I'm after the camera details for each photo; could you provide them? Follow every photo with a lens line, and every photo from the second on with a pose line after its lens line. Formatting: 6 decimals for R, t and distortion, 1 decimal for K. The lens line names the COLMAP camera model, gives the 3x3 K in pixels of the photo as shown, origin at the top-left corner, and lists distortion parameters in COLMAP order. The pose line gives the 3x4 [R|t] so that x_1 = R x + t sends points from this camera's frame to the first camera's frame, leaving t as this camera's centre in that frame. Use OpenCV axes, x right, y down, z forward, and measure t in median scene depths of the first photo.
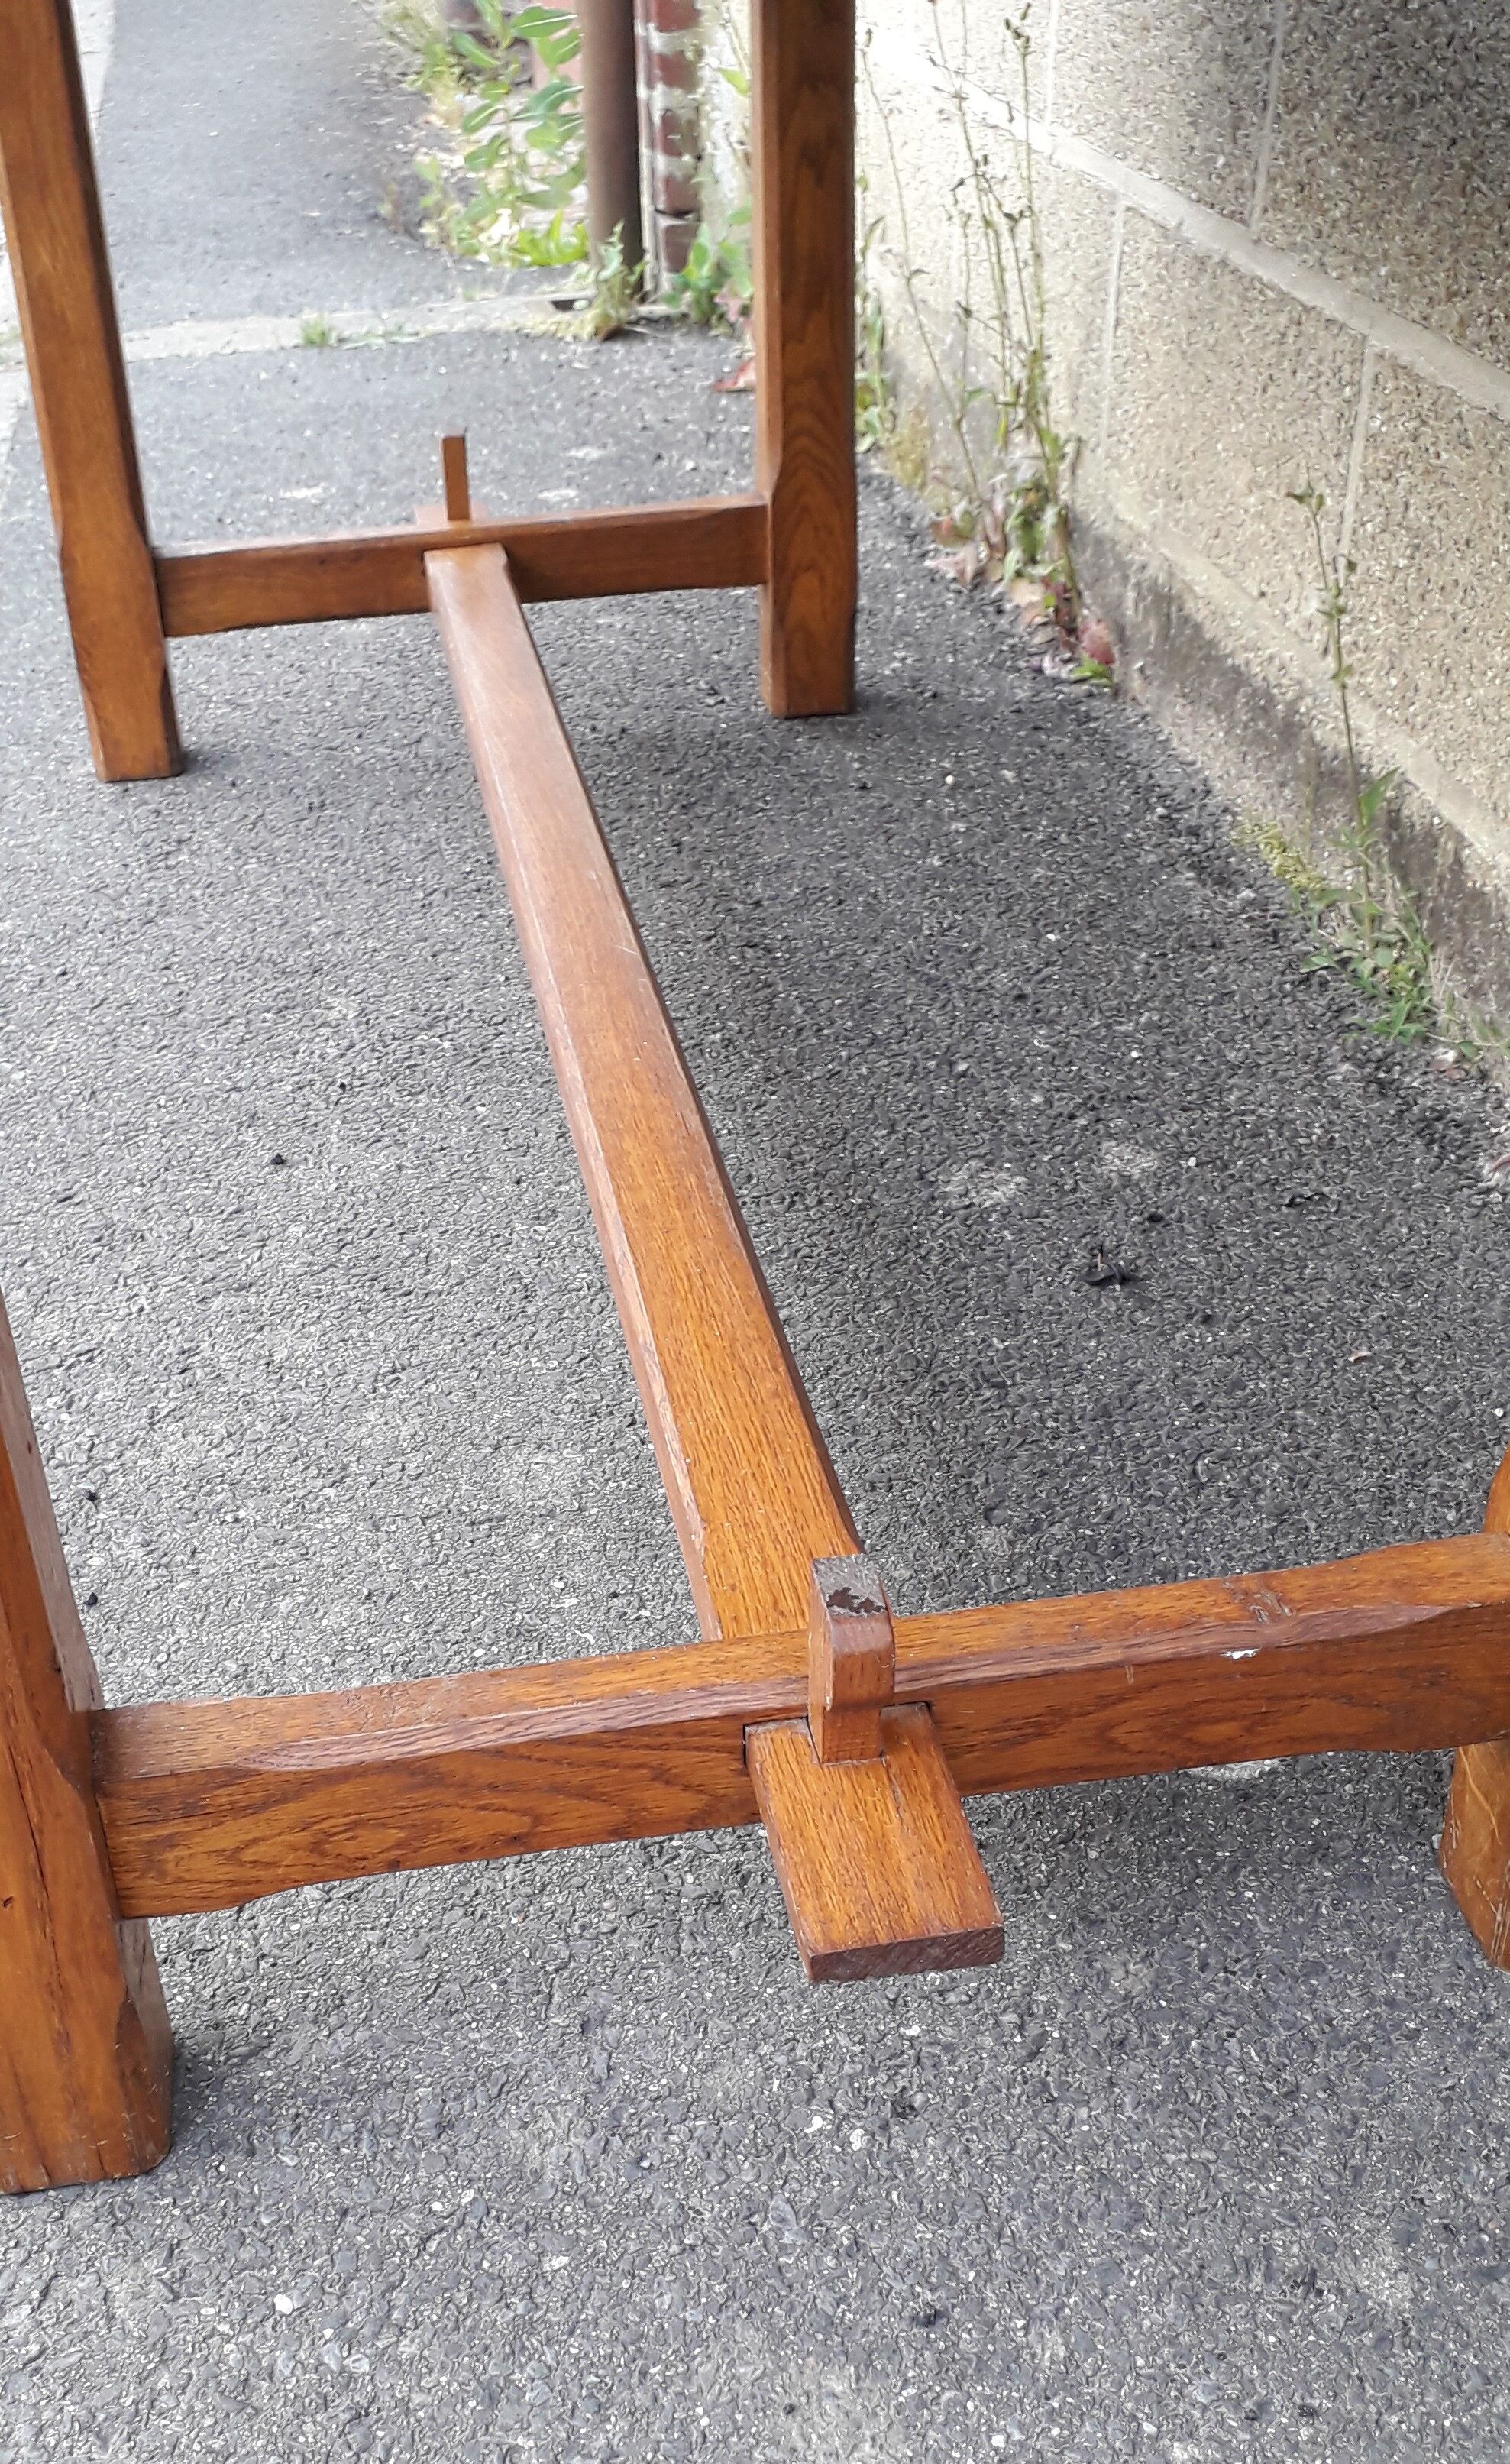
lens RADIAL K [[2520.7, 0, 609.4], [0, 2520.7, 1513.4], [0, 0, 1]] dist [0.160913, -0.370848]
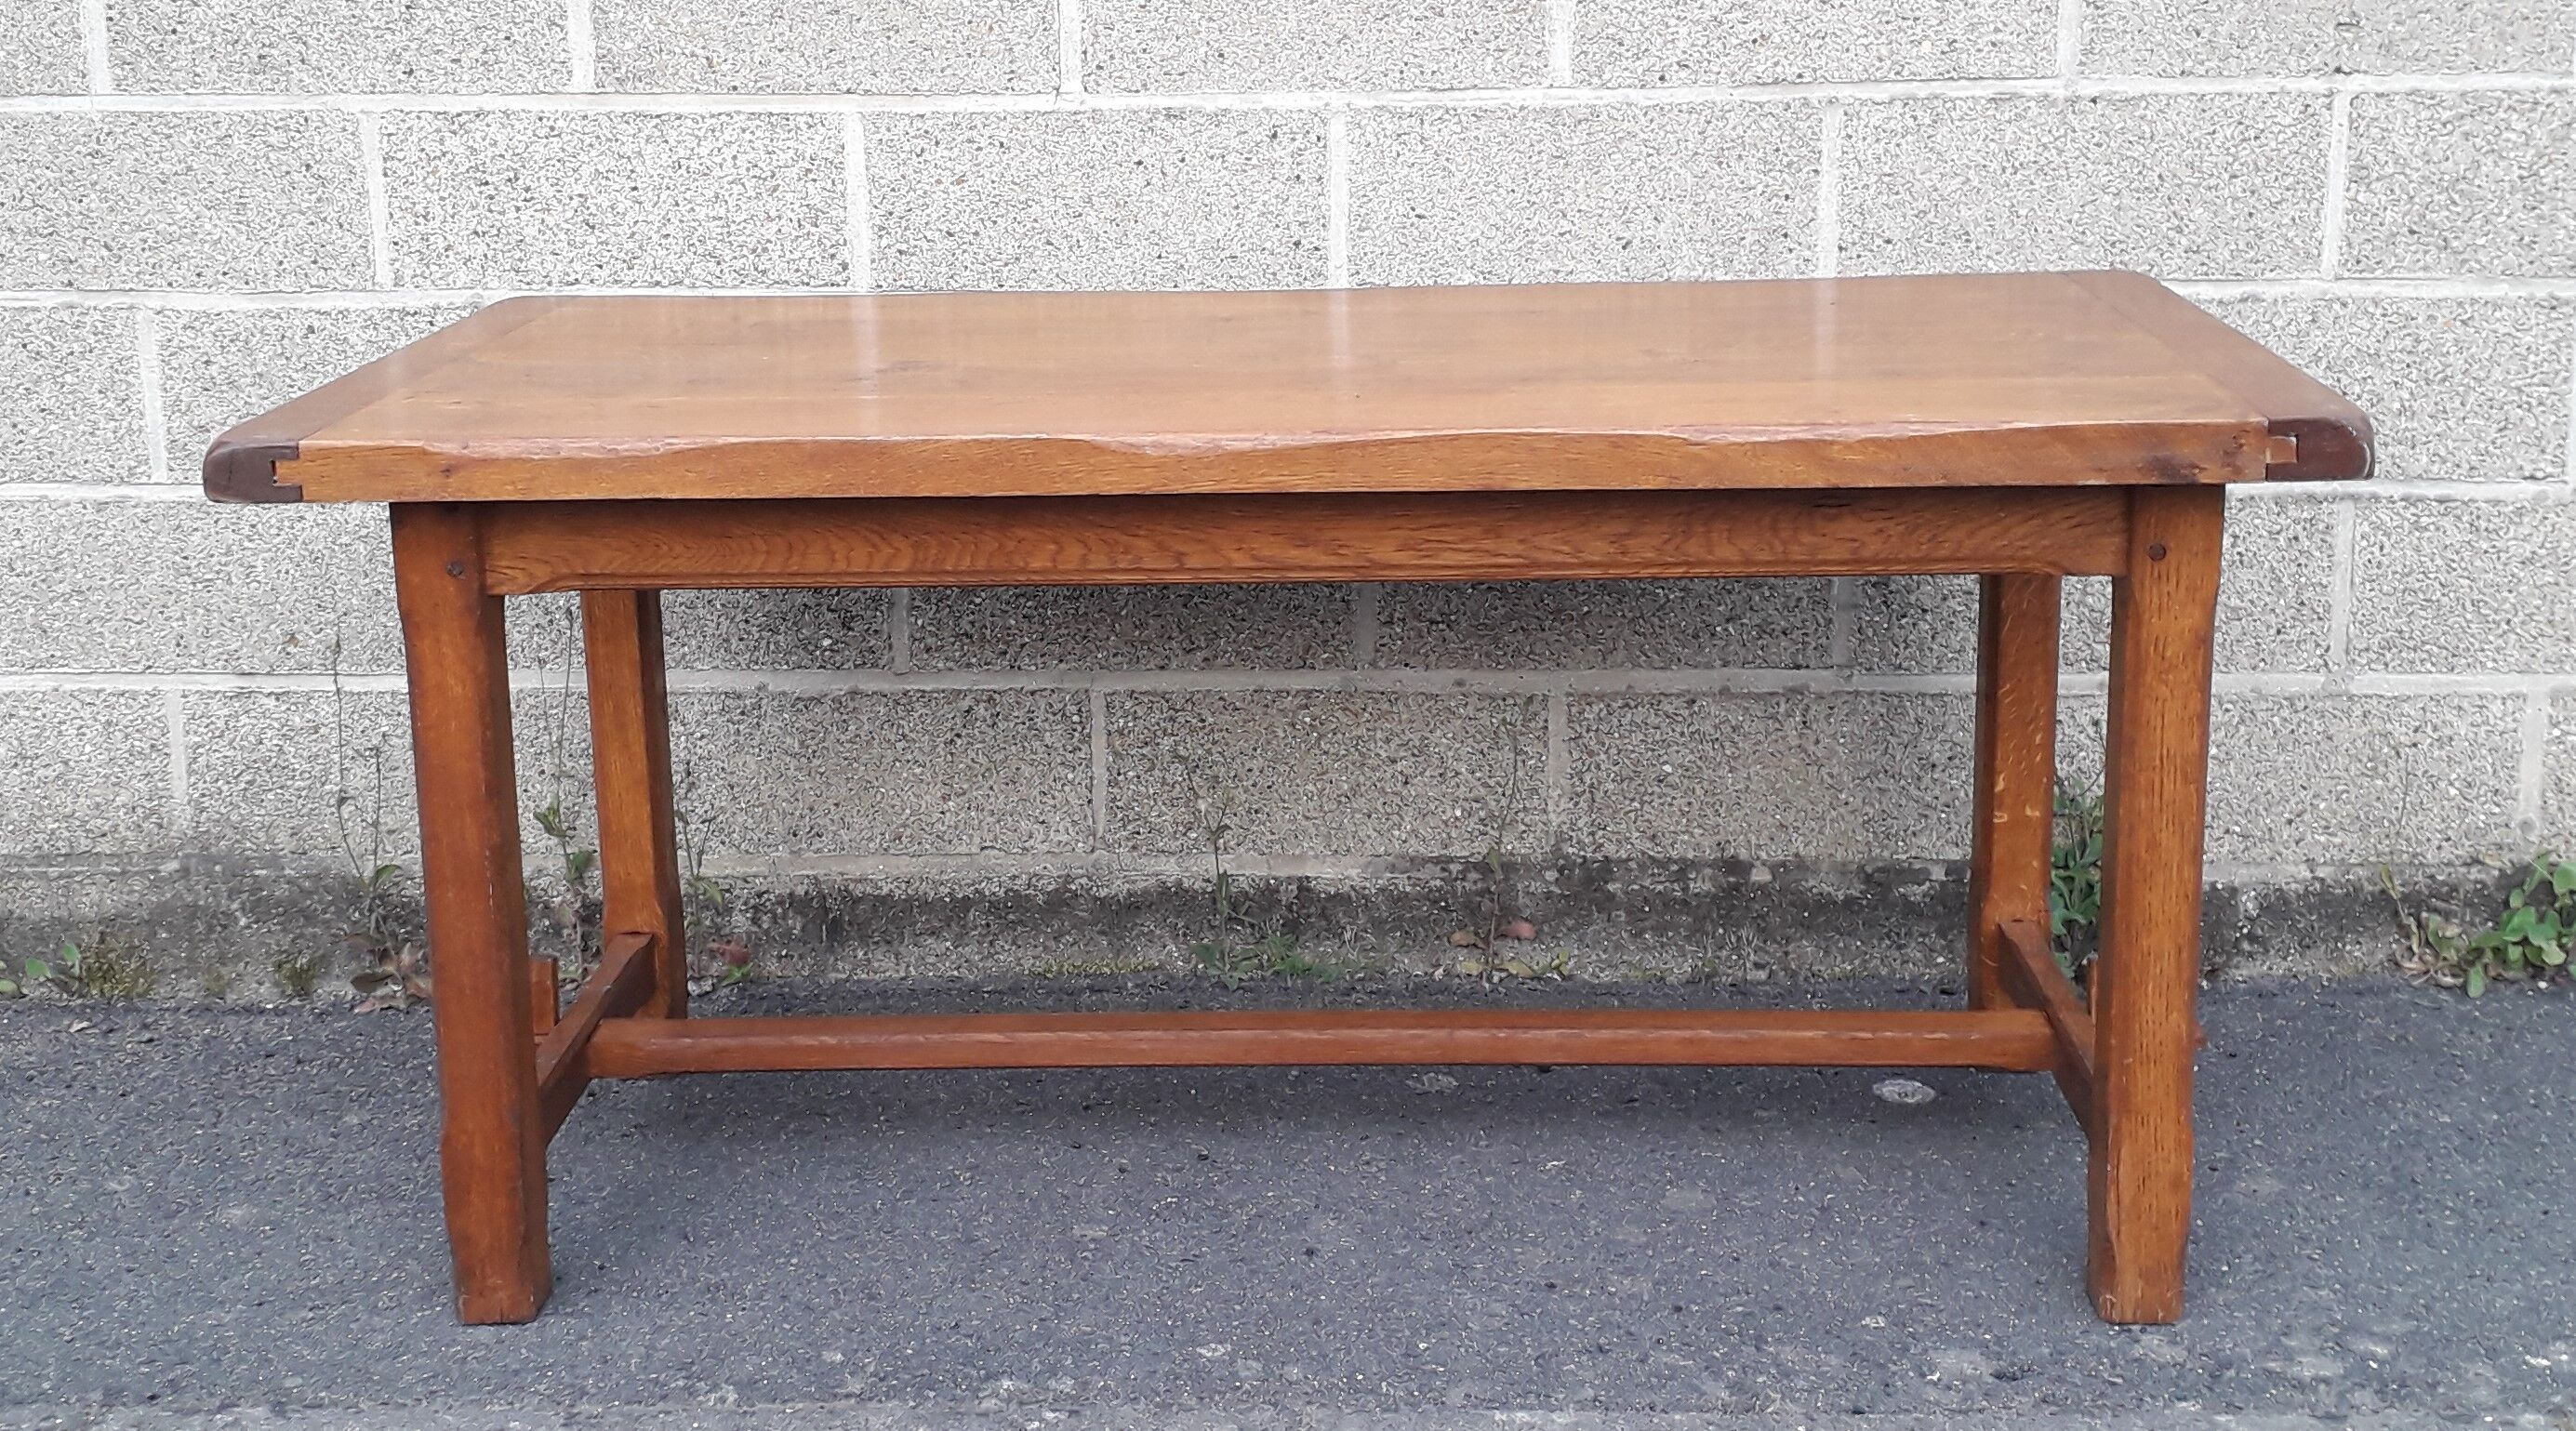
lens RADIAL K [[3039.5, 0, 1247.4], [0, 3039.5, 569.8], [0, 0, 1]] dist [0.313922, -1.098121]
pose [[0.174244, -0.176596, 0.968738, -1.868005], [0.584985, 0.809934, 0.042427, -0.573939], [-0.792106, 0.559304, 0.244432, 0.334952]]
